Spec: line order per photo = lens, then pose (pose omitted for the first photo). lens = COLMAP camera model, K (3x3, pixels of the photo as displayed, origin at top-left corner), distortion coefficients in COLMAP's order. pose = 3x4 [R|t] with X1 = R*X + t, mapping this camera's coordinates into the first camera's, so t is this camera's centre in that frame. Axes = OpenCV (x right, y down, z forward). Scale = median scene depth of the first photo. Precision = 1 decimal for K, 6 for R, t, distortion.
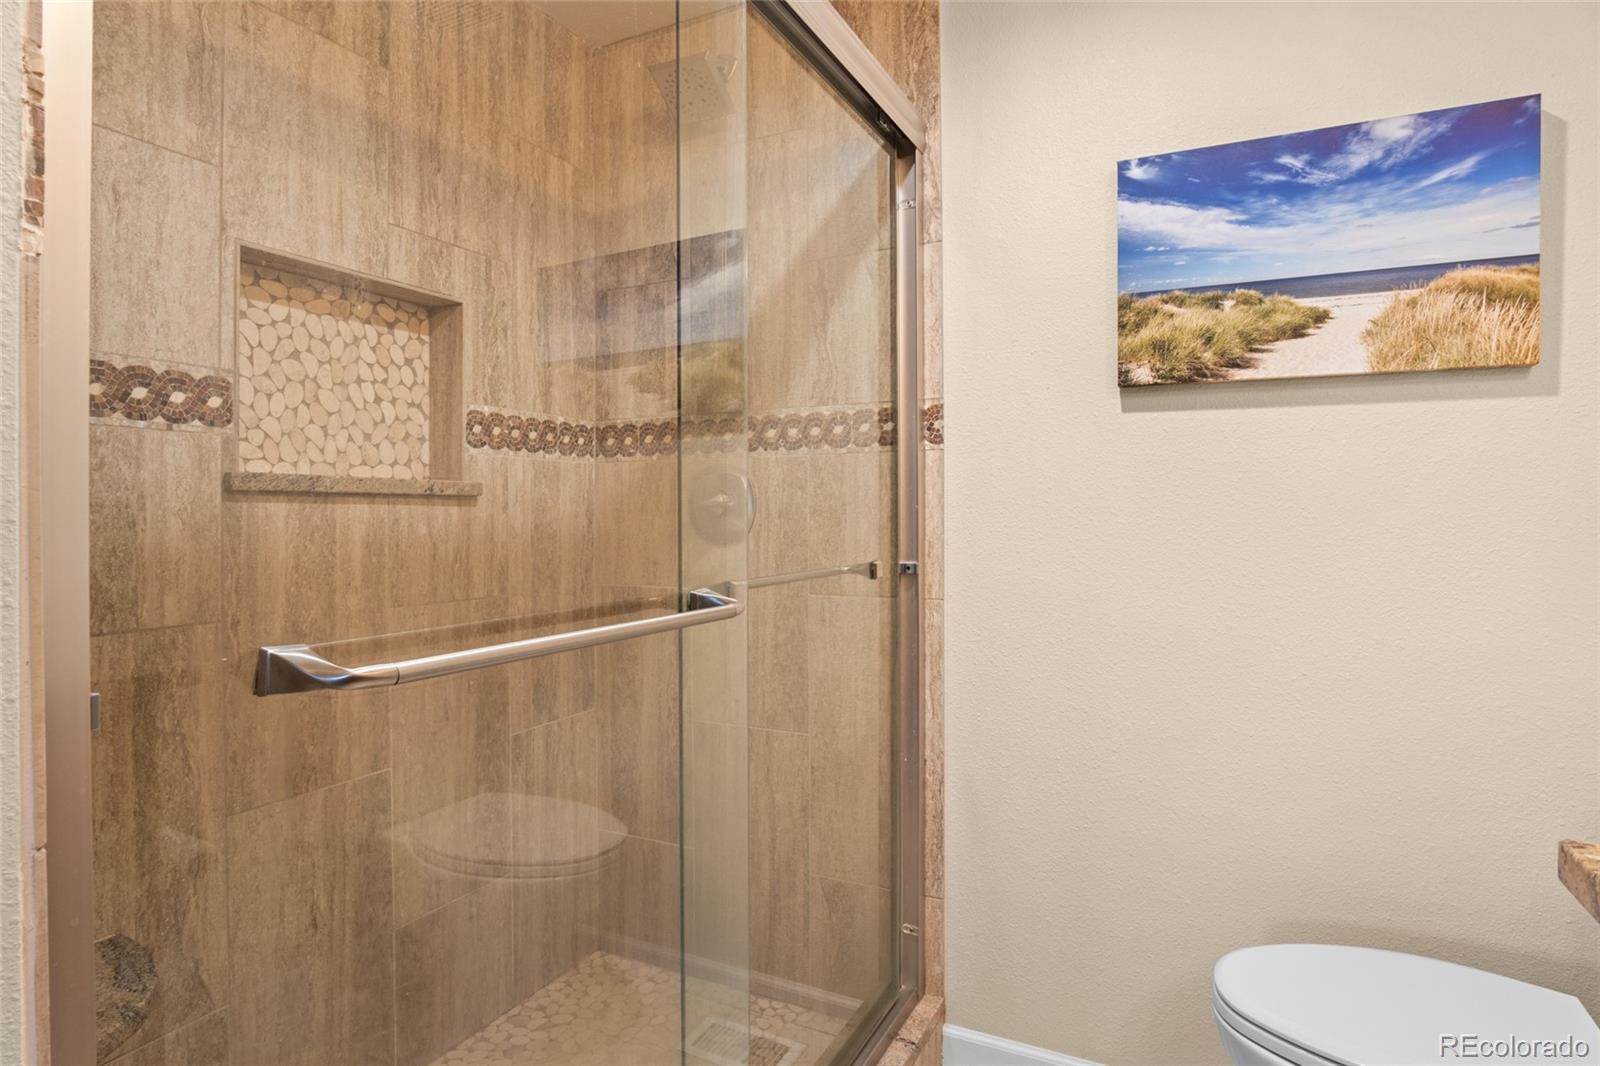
lens RADIAL K [[874.1, 0, 798.1], [0, 874.1, 512.1], [0, 0, 1]] dist [-0.031789, 0.005463]
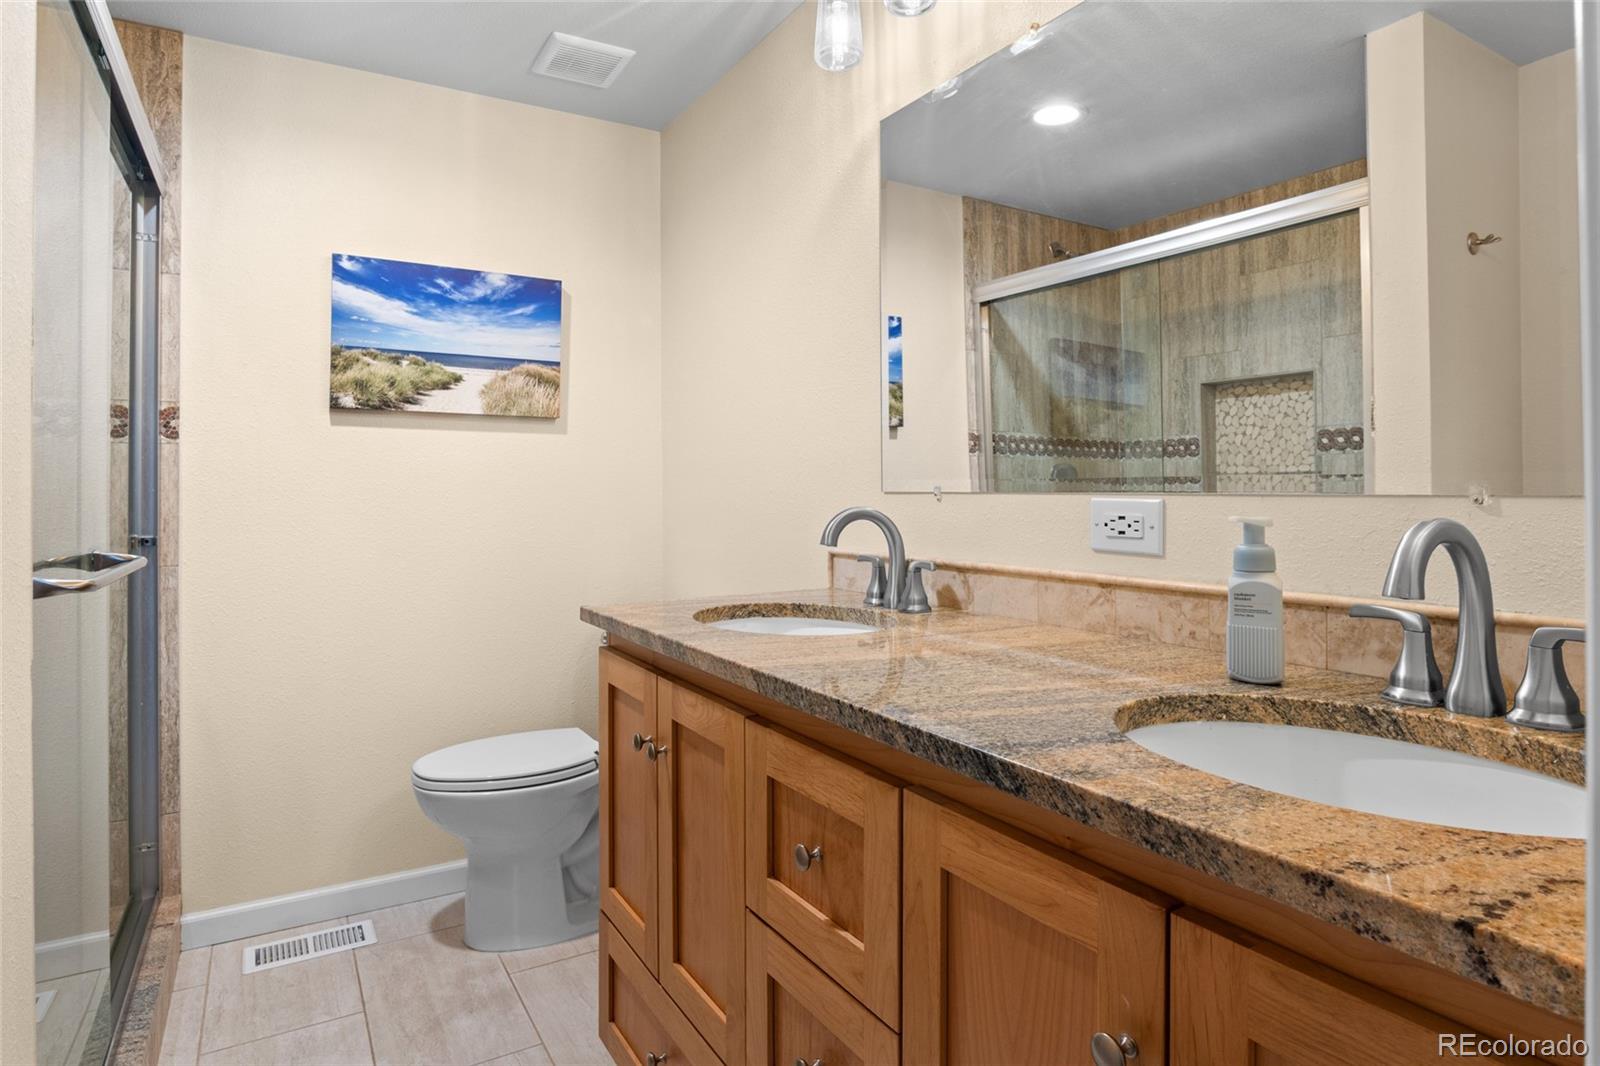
lens RADIAL K [[874.1, 0, 801.8], [0, 874.1, 489.0], [0, 0, 1]] dist [-0.031789, 0.005463]
pose [[0.506841, 0.003794, 0.862031, -0.499336], [0.003372, 0.999974, -0.006383, 0.003158], [-0.862033, 0.006142, 0.506815, -0.425877]]
